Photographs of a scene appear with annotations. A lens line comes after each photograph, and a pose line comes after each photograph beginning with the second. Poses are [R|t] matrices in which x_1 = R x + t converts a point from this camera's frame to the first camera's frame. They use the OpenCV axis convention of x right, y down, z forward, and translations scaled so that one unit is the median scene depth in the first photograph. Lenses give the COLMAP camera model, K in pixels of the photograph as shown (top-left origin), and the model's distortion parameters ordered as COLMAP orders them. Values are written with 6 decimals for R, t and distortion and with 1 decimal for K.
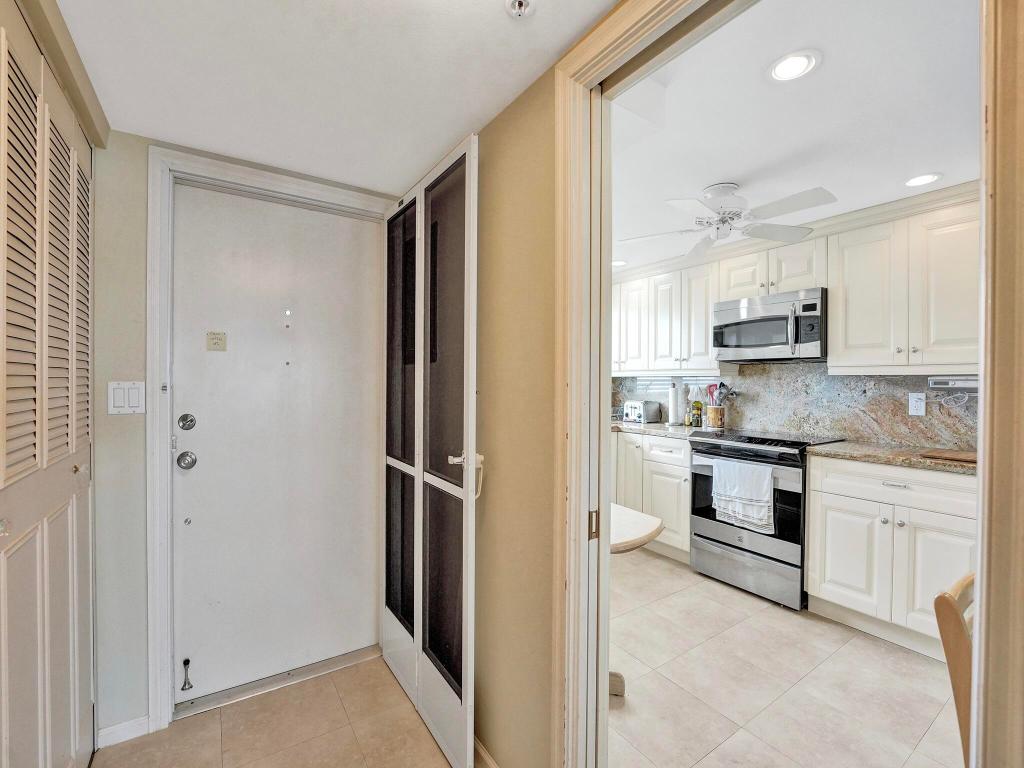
lens RADIAL K [[450.1, 0, 512.0], [0, 450.1, 384.0], [0, 0, 1]] dist [-0.002462, -0.011531]
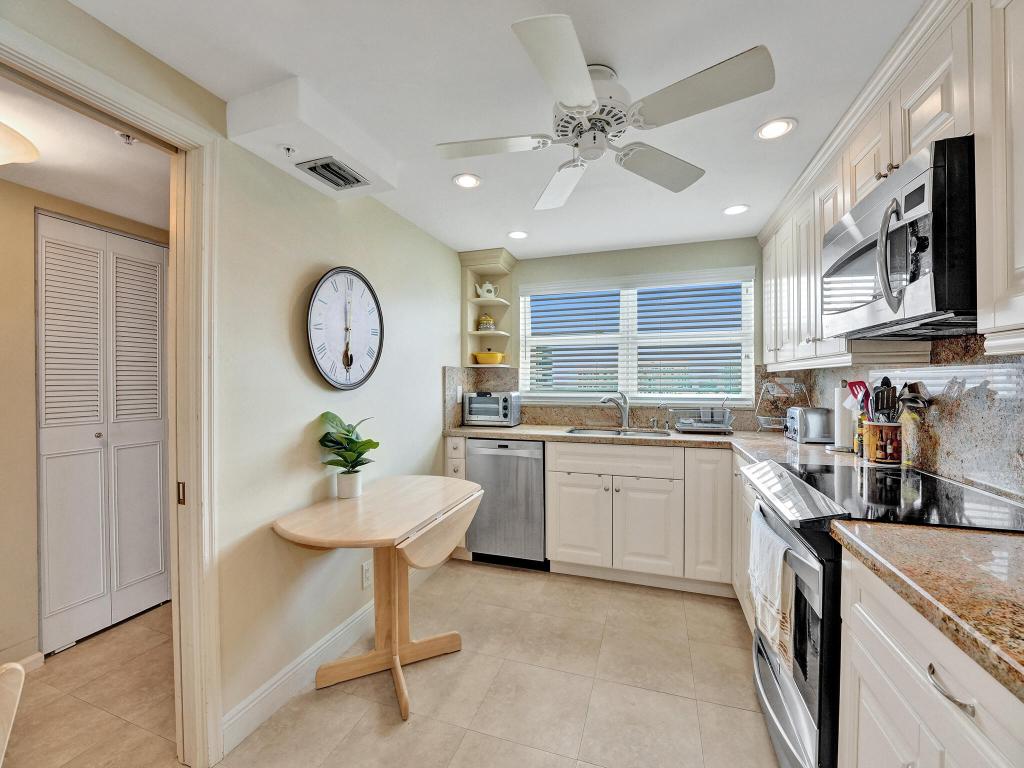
lens RADIAL K [[418.8, 0, 515.7], [0, 418.8, 382.8], [0, 0, 1]] dist [-0.002111, -0.000048]
pose [[0.606743, -0.005974, -0.794875, 0.679523], [0.003518, 0.999982, -0.004830, 0.003746], [0.794890, 0.000135, 0.606753, 0.412550]]
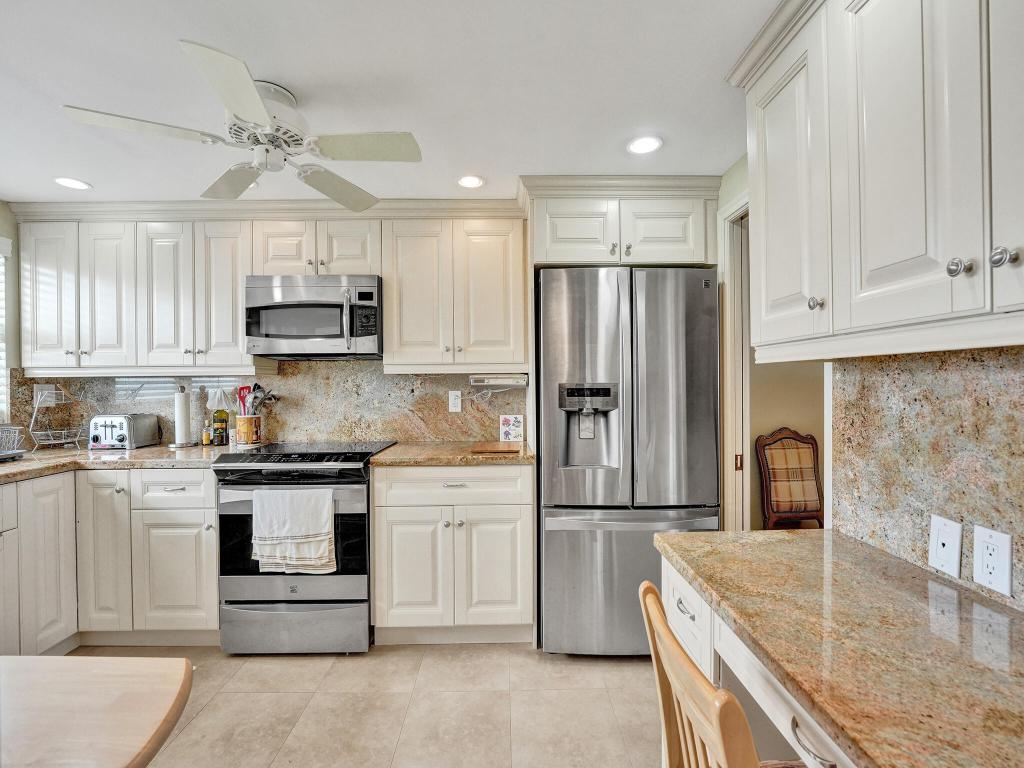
lens RADIAL K [[450.1, 0, 512.0], [0, 450.1, 384.0], [0, 0, 1]] dist [-0.002462, -0.011531]
pose [[0.541271, -0.015200, 0.840711, 0.071102], [0.017147, 0.999828, 0.007038, -0.001146], [-0.840673, 0.010606, 0.541439, 0.257742]]
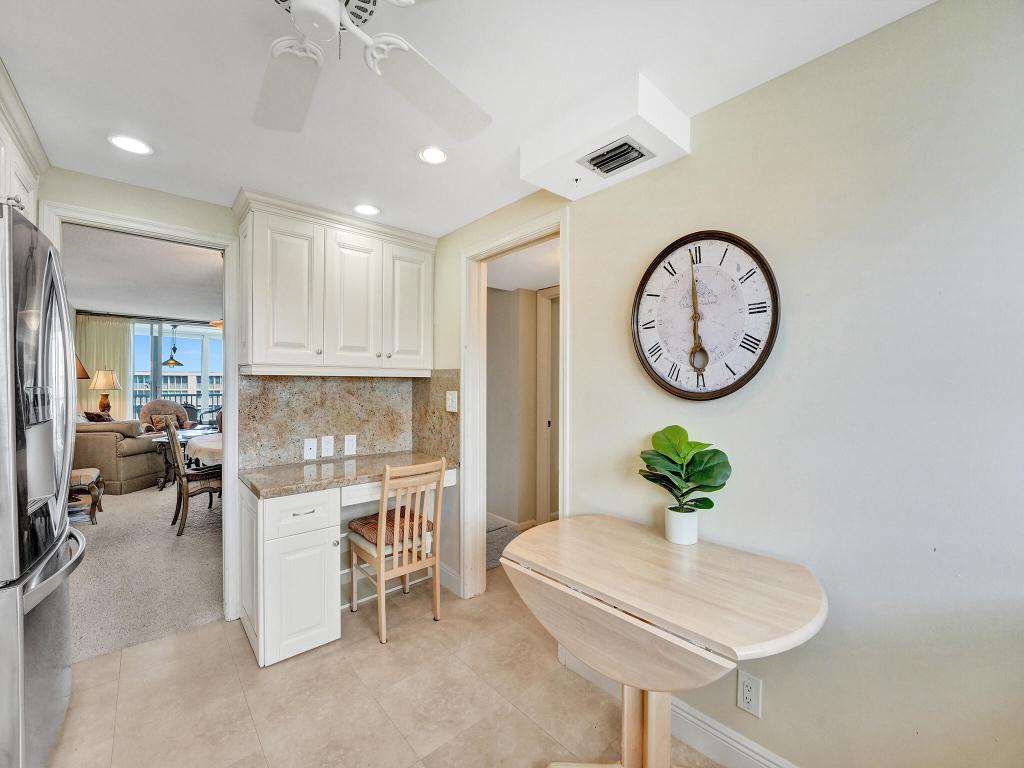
lens RADIAL K [[418.8, 0, 515.7], [0, 418.8, 382.8], [0, 0, 1]] dist [-0.002111, -0.000048]
pose [[-0.990046, -0.008385, -0.140494, 0.256233], [-0.009522, 0.999927, 0.007419, -0.011005], [0.140422, 0.008682, -0.990054, 1.075249]]
